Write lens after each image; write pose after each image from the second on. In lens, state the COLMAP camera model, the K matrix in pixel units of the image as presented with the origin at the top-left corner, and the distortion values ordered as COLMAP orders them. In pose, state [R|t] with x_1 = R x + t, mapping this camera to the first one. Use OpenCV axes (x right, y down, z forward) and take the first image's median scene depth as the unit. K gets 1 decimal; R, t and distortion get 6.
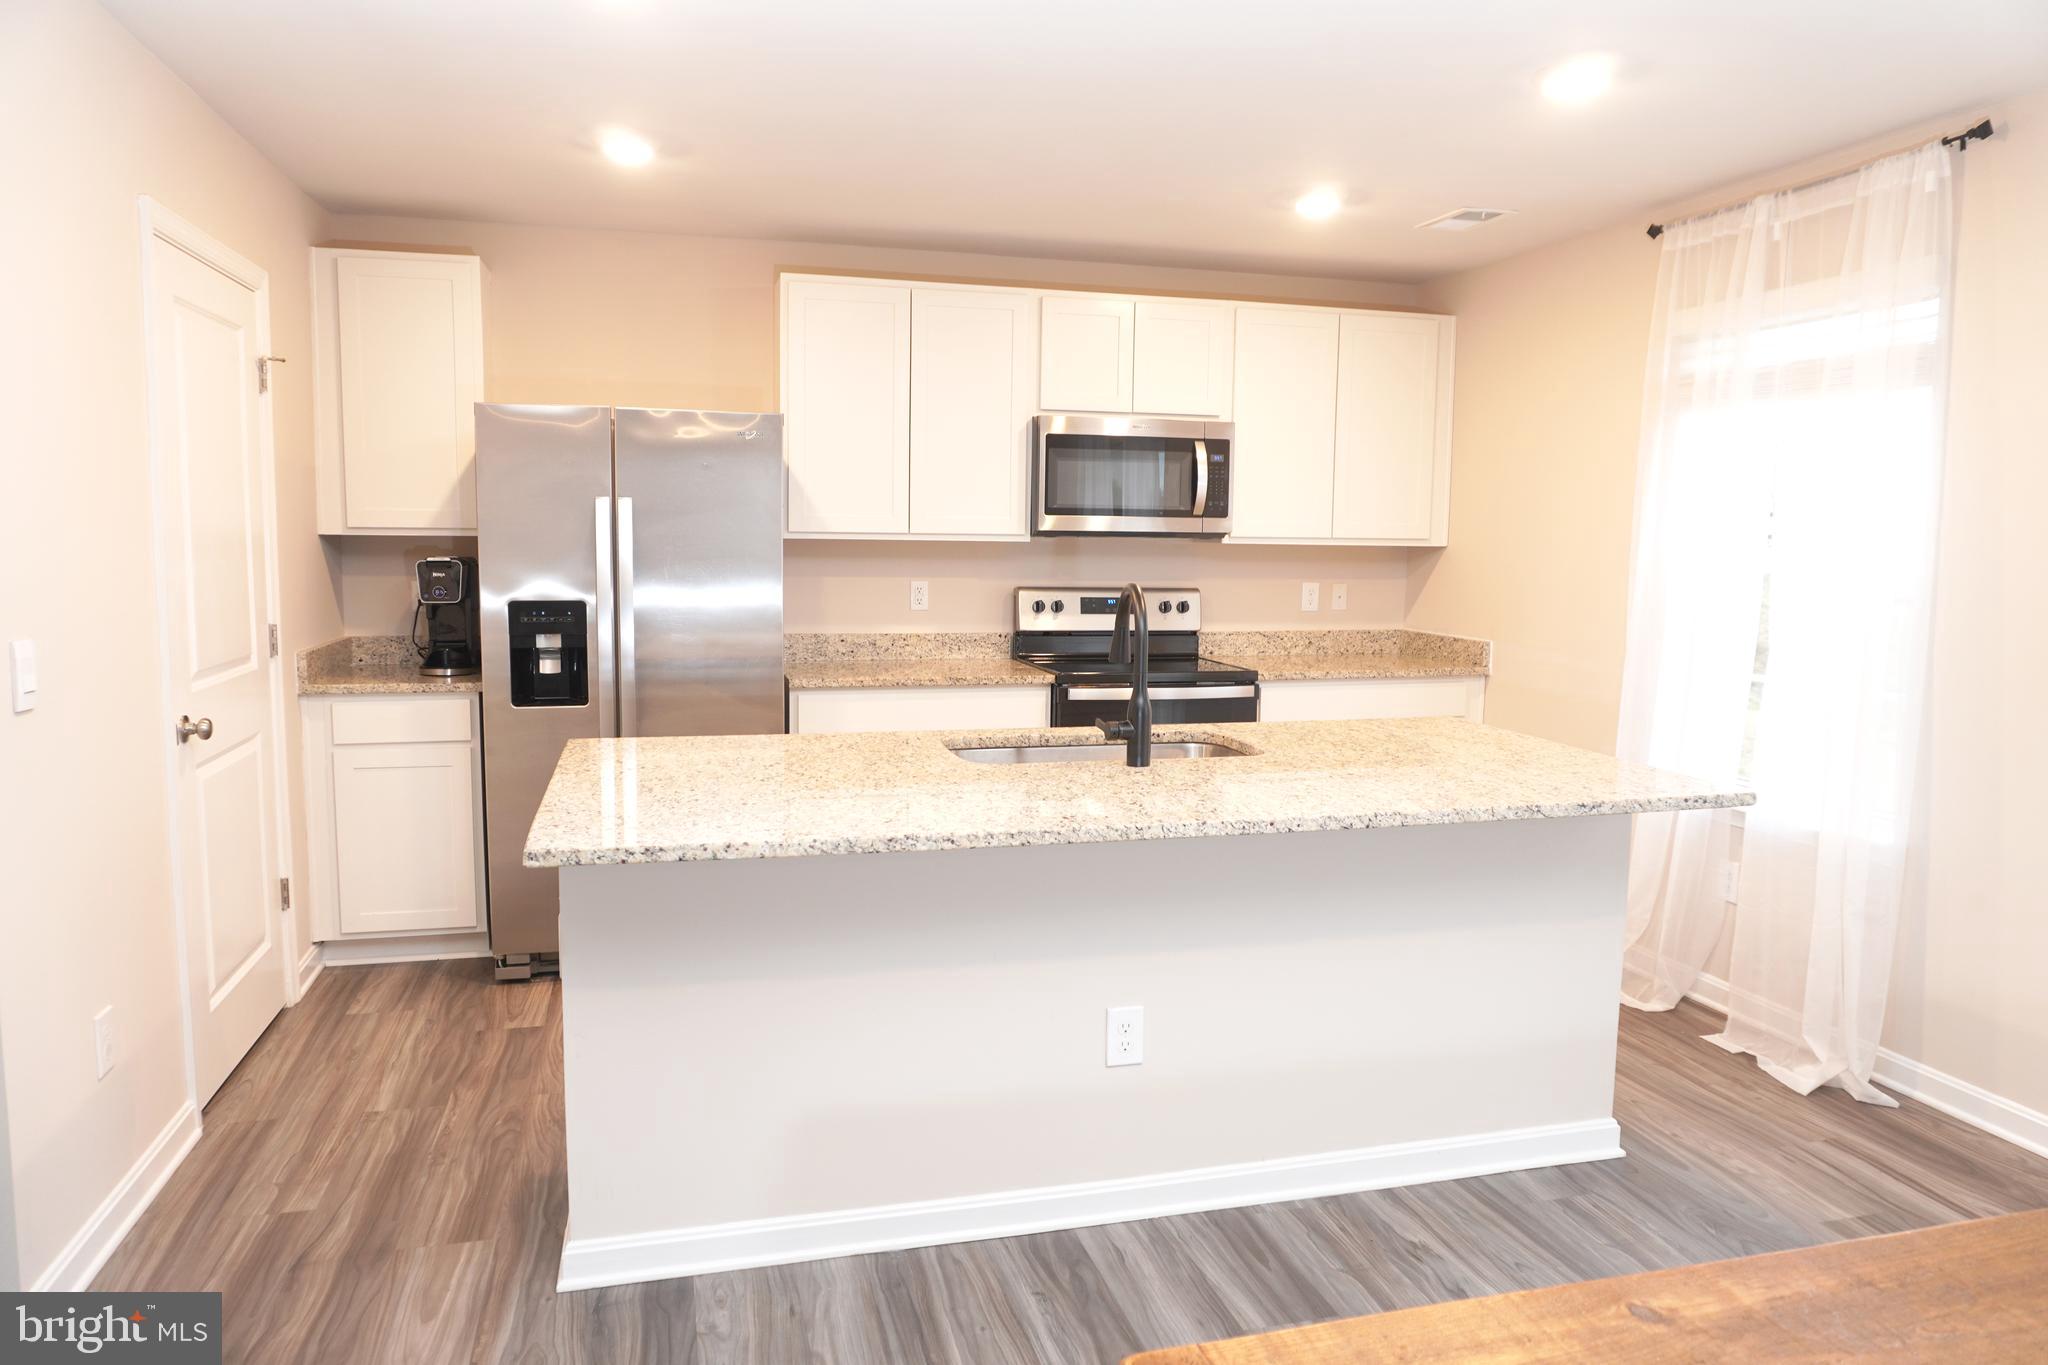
lens RADIAL K [[1358.6, 0, 1033.6], [0, 1358.6, 689.1], [0, 0, 1]] dist [-0.048806, 0.036424]
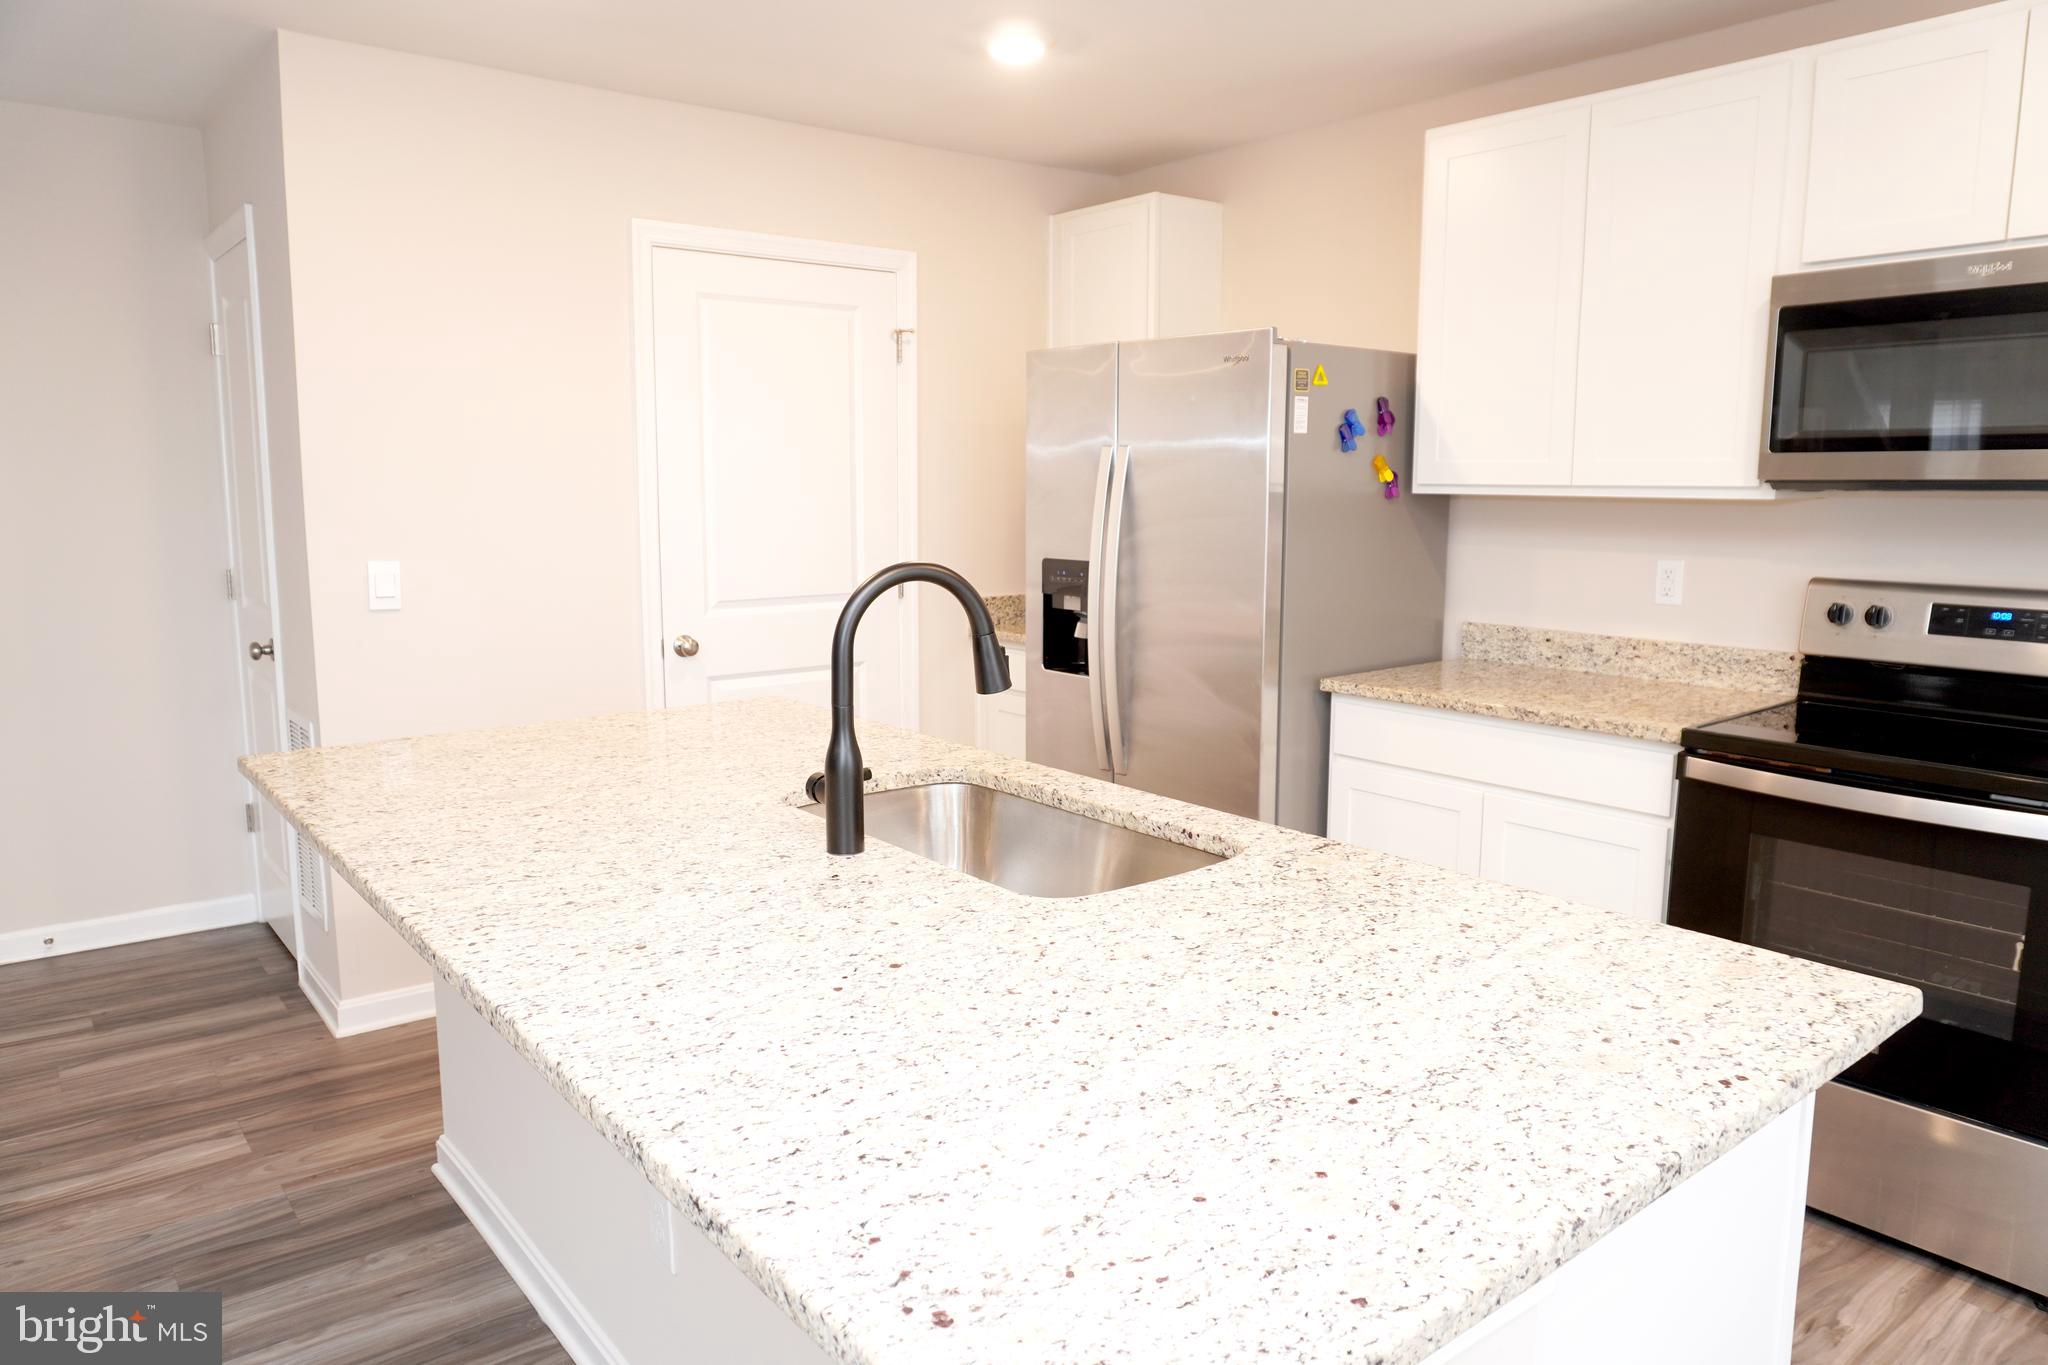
lens RADIAL K [[1358.6, 0, 1033.6], [0, 1358.6, 689.1], [0, 0, 1]] dist [-0.048806, 0.036424]
pose [[0.393890, 0.126766, -0.910374, 0.408634], [-0.100769, 0.990429, 0.094314, -0.051706], [0.913617, 0.054588, 0.402895, 0.499566]]
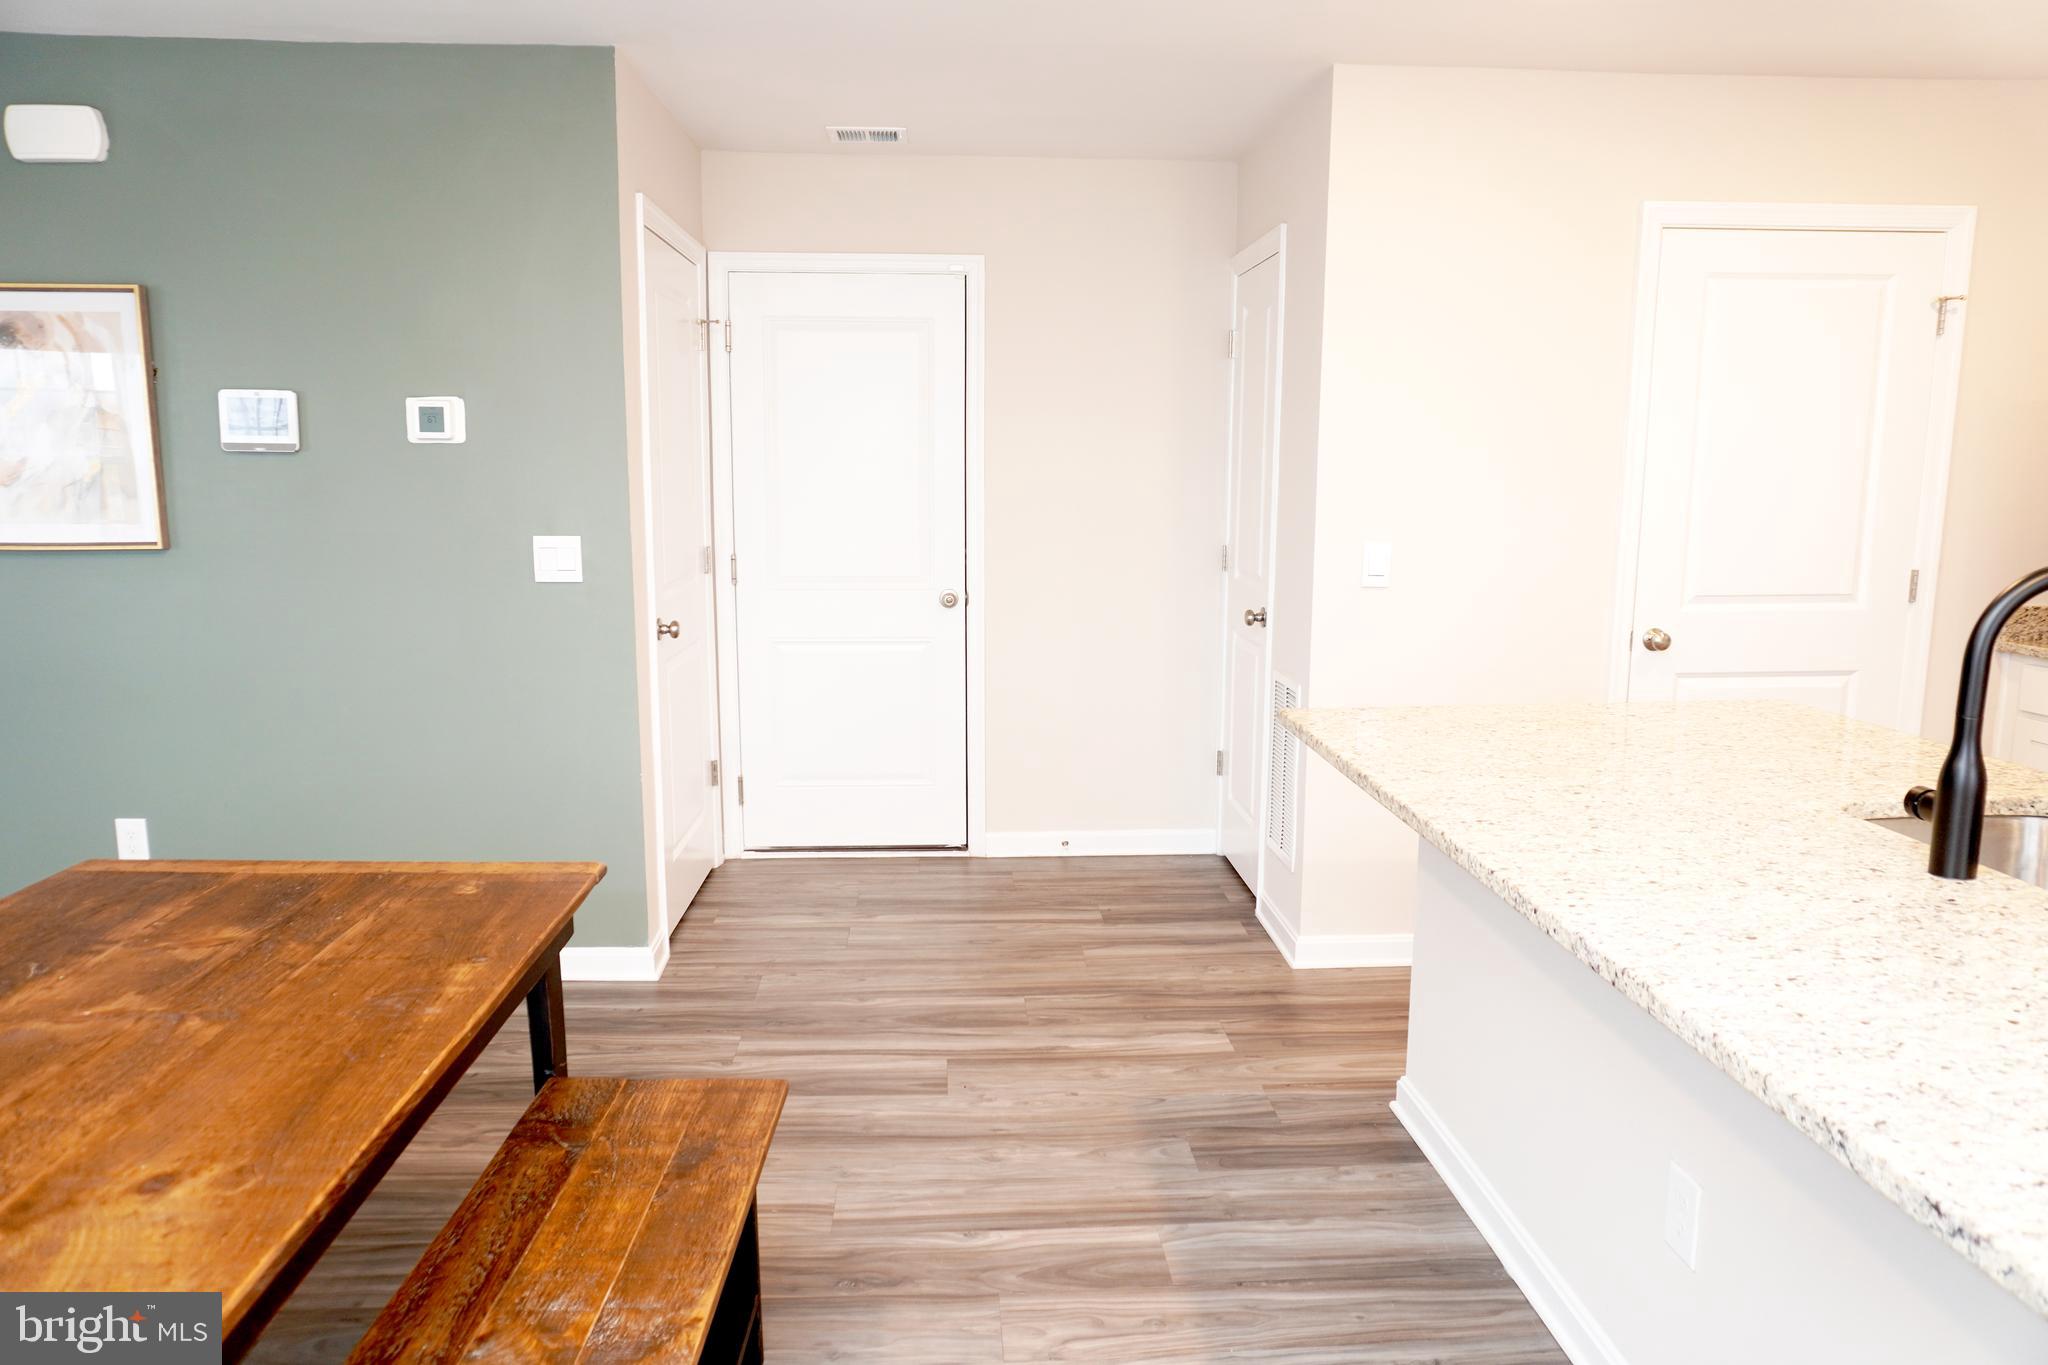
lens RADIAL K [[1358.6, 0, 1033.6], [0, 1358.6, 689.1], [0, 0, 1]] dist [-0.048806, 0.036424]
pose [[-0.206409, 0.144130, -0.967792, 0.421428], [-0.110510, 0.979329, 0.169417, -0.044765], [0.972205, 0.141920, -0.186215, 0.437183]]
